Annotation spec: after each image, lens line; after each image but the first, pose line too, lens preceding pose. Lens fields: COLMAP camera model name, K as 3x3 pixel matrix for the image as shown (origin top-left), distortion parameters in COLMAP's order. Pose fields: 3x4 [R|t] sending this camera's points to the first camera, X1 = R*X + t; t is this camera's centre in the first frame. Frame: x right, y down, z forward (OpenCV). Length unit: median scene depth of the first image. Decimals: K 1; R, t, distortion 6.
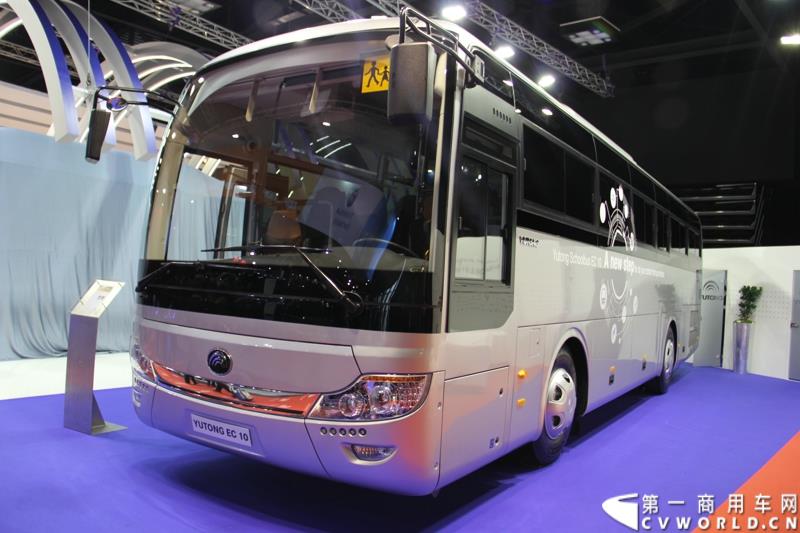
lens RADIAL K [[665.4, 0, 402.1], [0, 665.4, 254.2], [0, 0, 1]] dist [-0.193933, 0.111874]
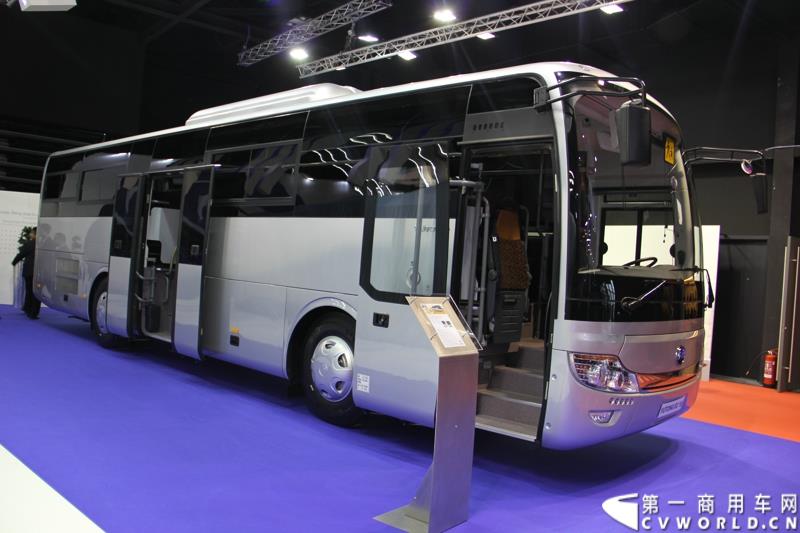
lens RADIAL K [[665.4, 0, 402.1], [0, 665.4, 254.2], [0, 0, 1]] dist [-0.193933, 0.111874]
pose [[0.186026, -0.027171, 0.982169, -1.641256], [-0.097944, 0.994126, 0.046053, -0.044099], [-0.977651, -0.104764, 0.182272, 1.324760]]
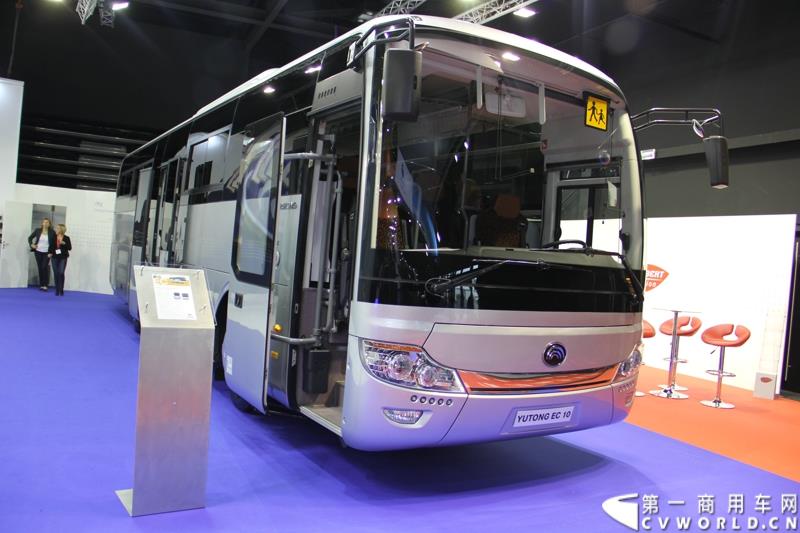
lens RADIAL K [[665.4, 0, 402.1], [0, 665.4, 254.2], [0, 0, 1]] dist [-0.193933, 0.111874]
pose [[0.437512, -0.019629, 0.898998, -1.358906], [-0.090188, 0.993763, 0.065590, -0.050054], [-0.894679, -0.109775, 0.433012, 0.763904]]
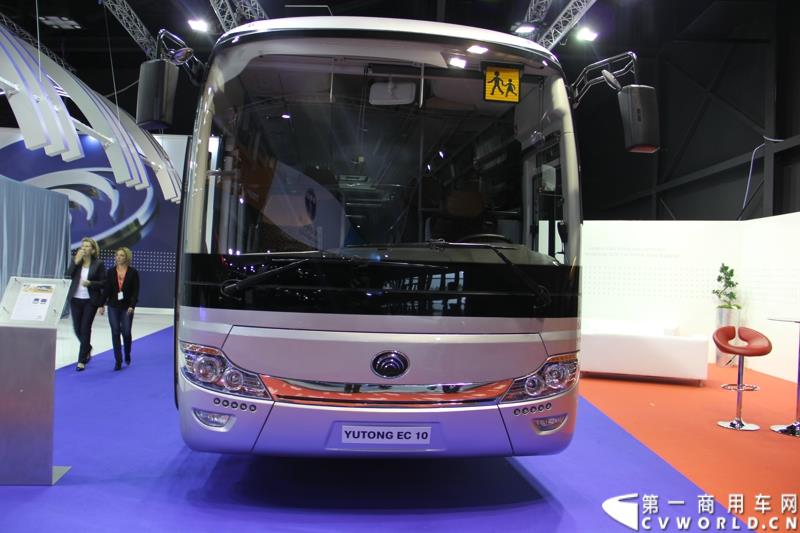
lens RADIAL K [[665.4, 0, 402.1], [0, 665.4, 254.2], [0, 0, 1]] dist [-0.193933, 0.111874]
pose [[0.783305, -0.017030, 0.621404, -0.855431], [-0.015775, 0.998758, 0.047258, -0.041466], [-0.621437, -0.046820, 0.782064, 0.237742]]
